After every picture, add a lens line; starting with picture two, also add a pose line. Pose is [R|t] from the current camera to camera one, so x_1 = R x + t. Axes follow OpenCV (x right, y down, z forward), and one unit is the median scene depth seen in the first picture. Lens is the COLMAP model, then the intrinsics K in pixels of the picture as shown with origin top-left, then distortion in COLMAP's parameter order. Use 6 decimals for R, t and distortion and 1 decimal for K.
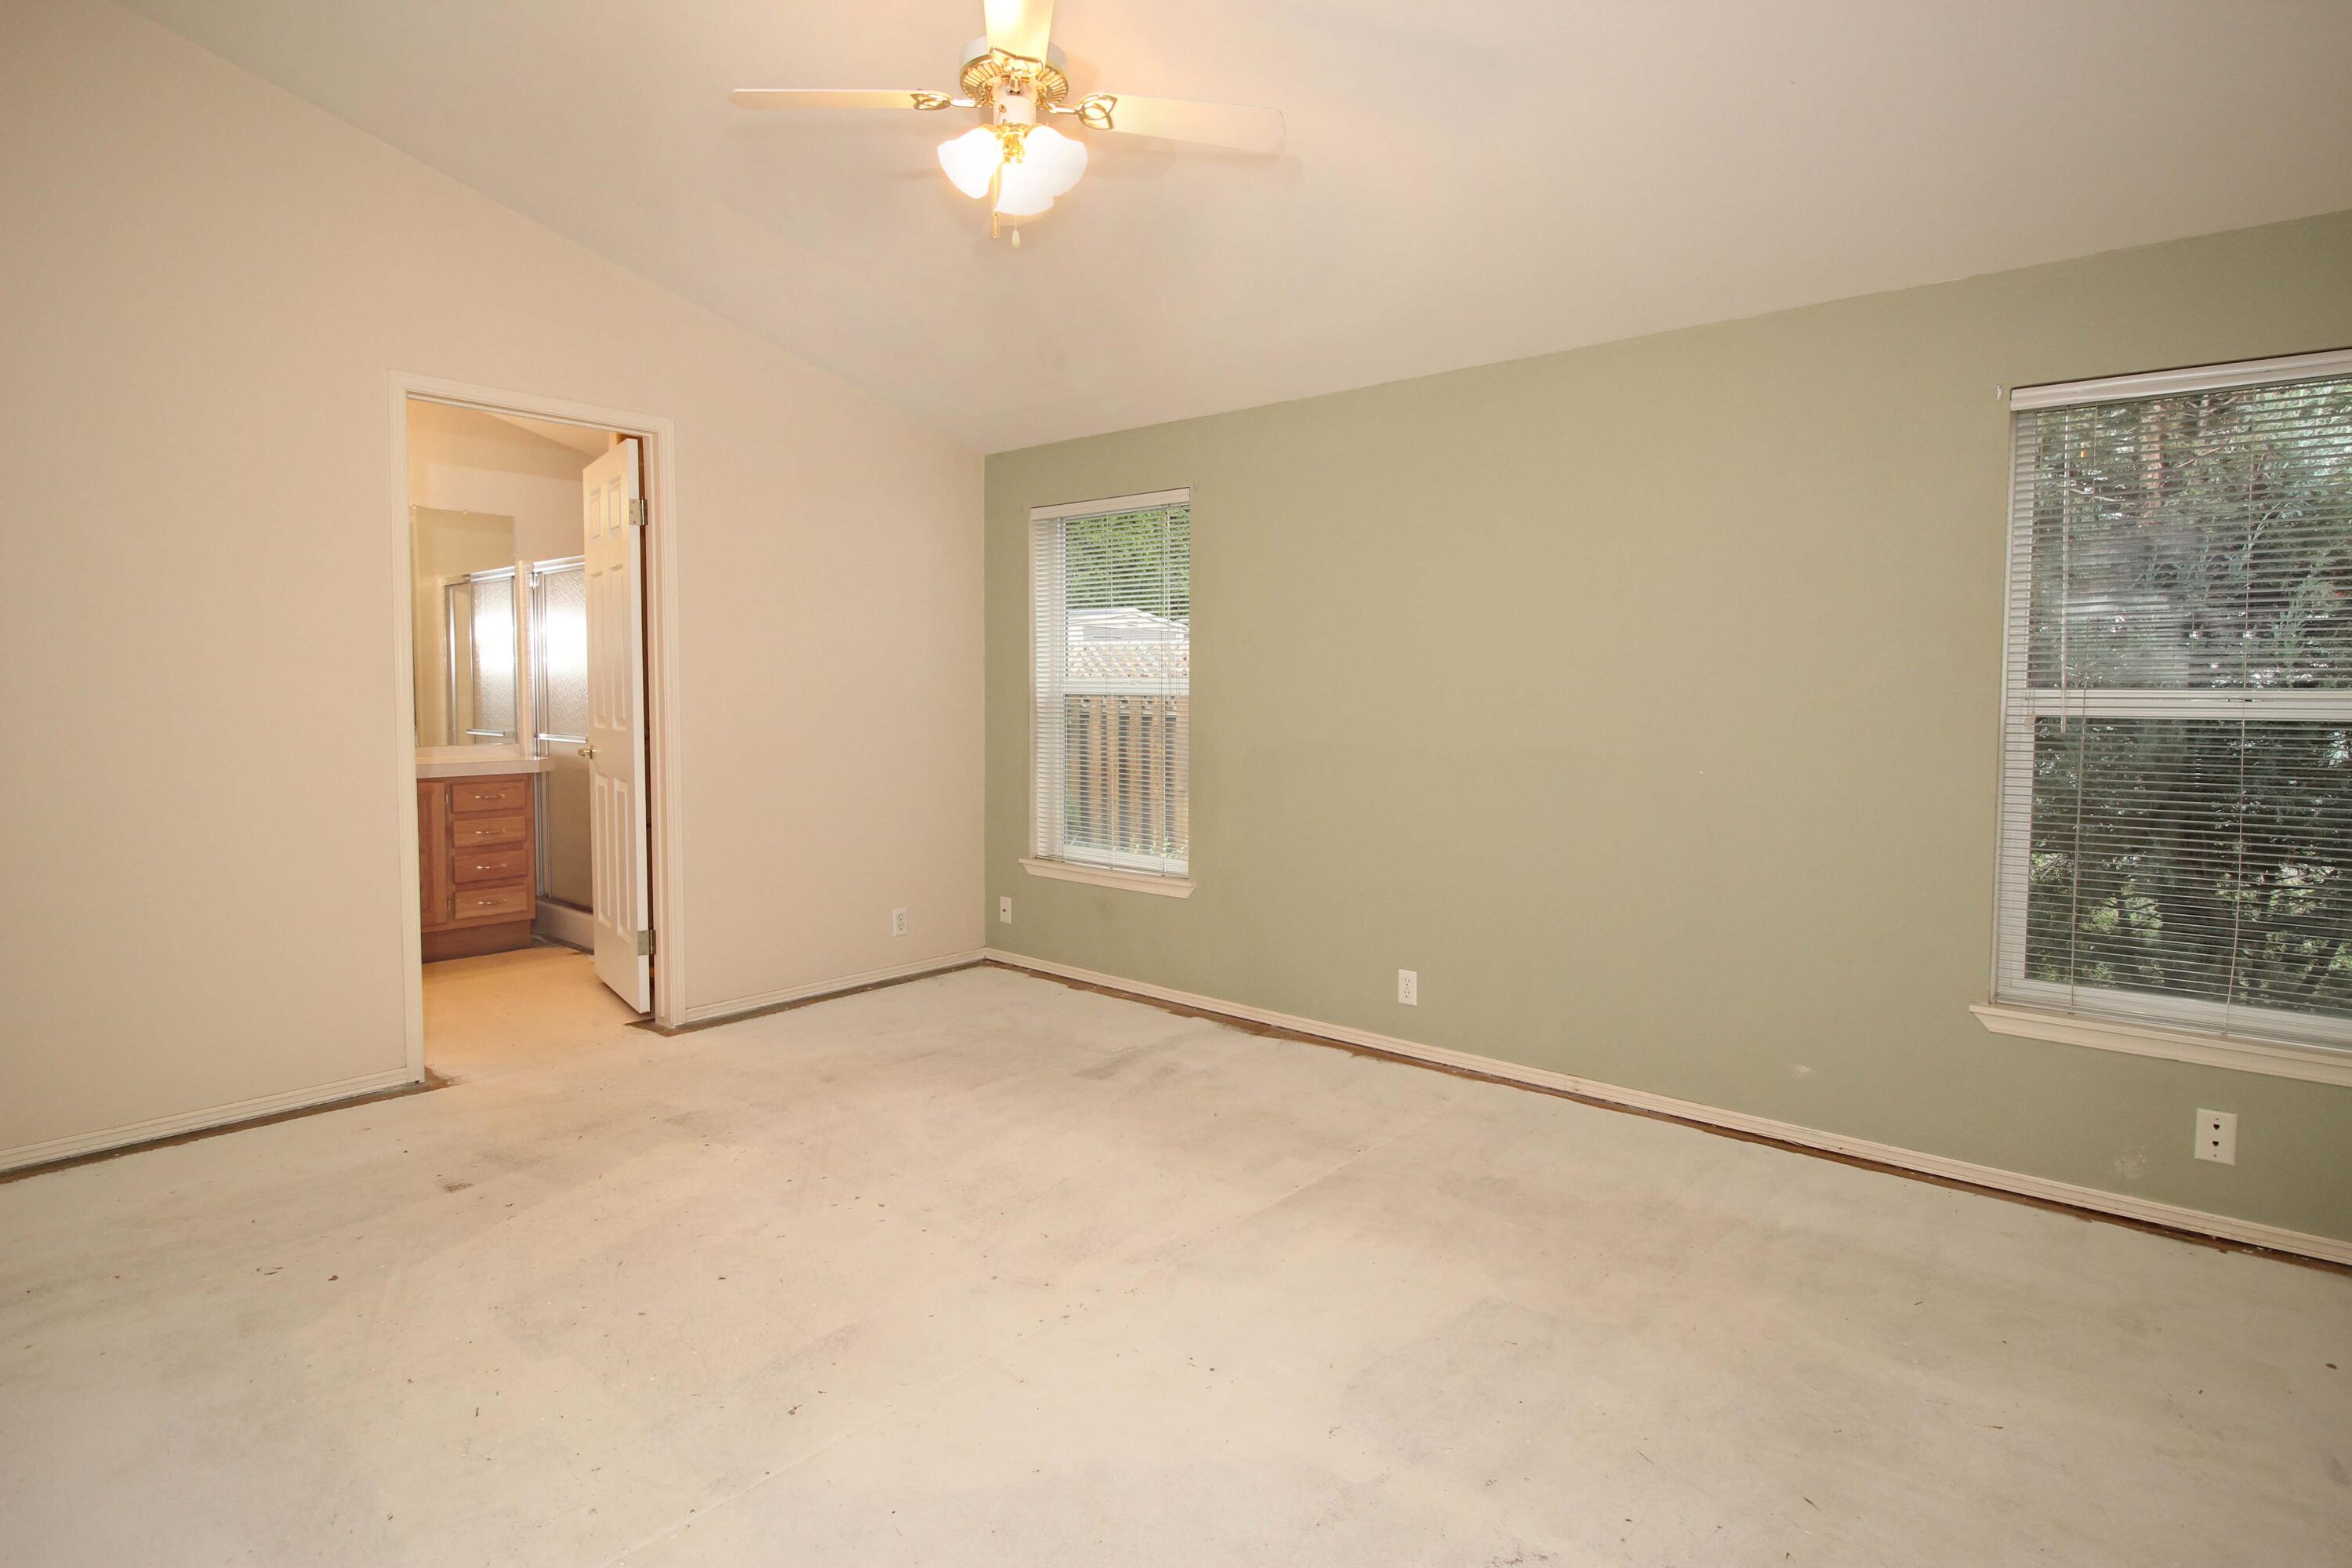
lens RADIAL K [[1193.4, 0, 1176.0], [0, 1193.4, 784.0], [0, 0, 1]] dist [0.001867, -0.000126]
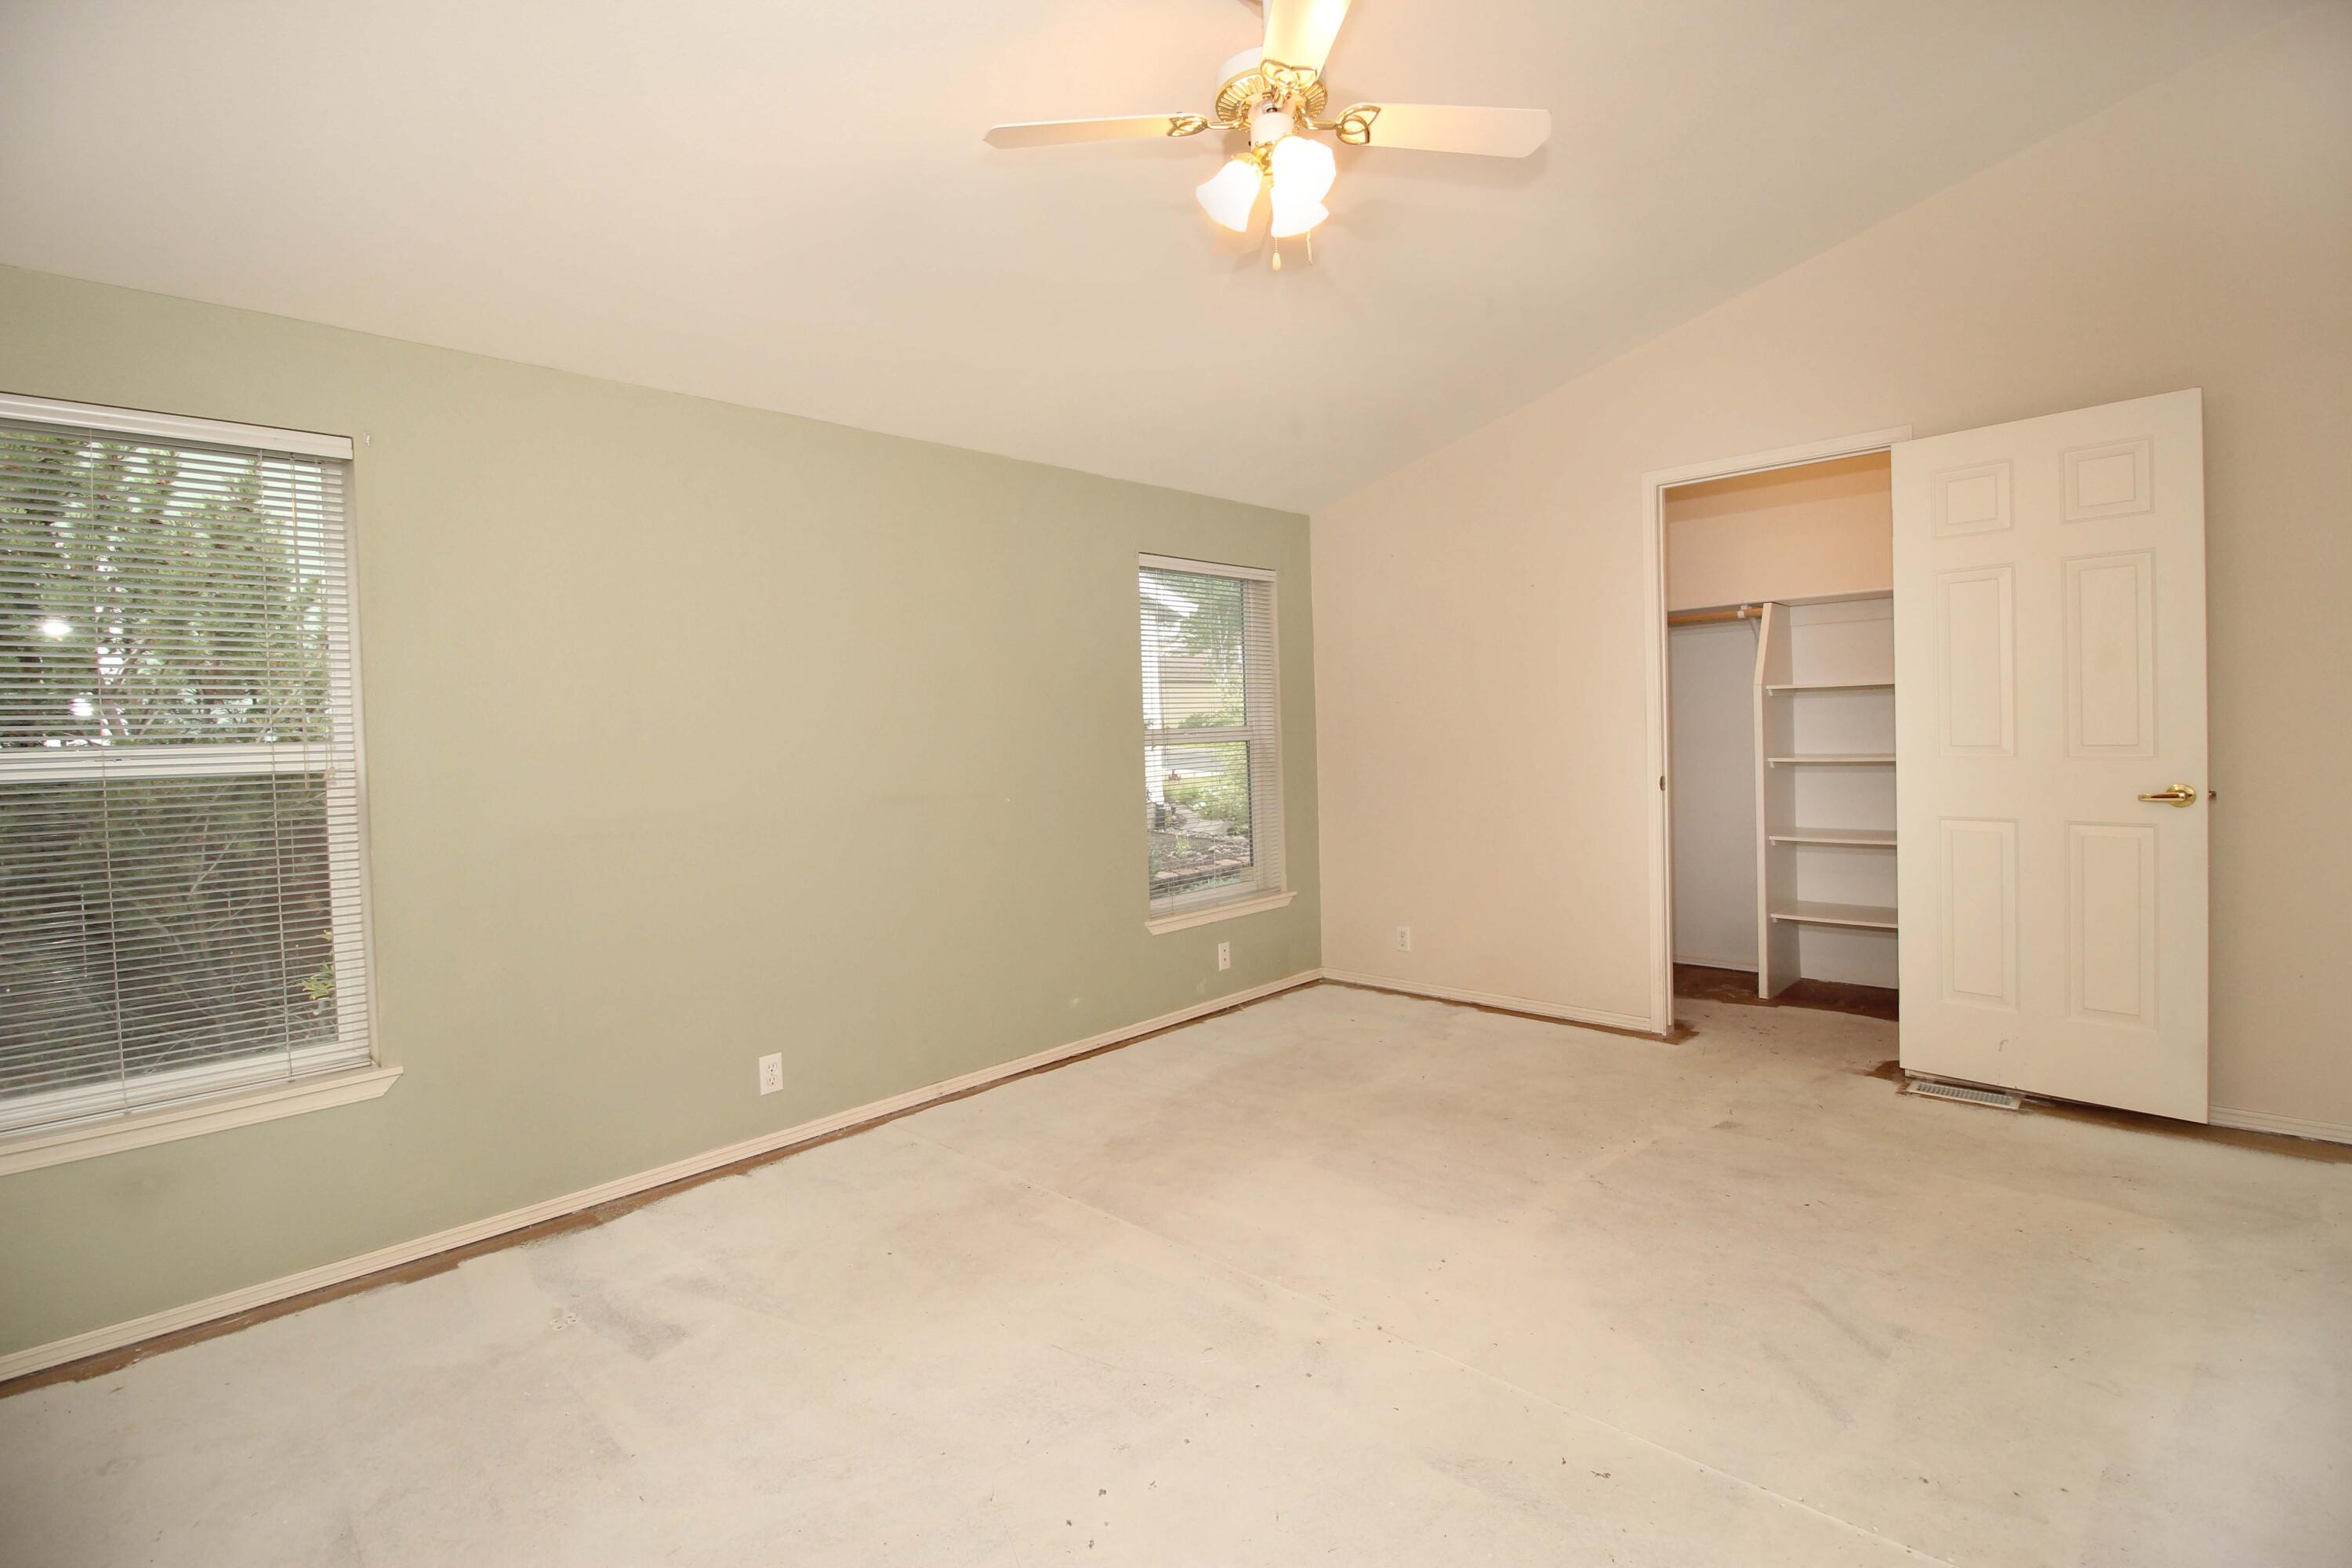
lens RADIAL K [[1126.1, 0, 1178.1], [0, 1126.1, 828.4], [0, 0, 1]] dist [0.000677, -0.000339]
pose [[0.054257, -0.100944, 0.993412, -0.699442], [0.108003, 0.989634, 0.094662, -0.067605], [-0.992669, 0.102155, 0.064596, 0.712869]]
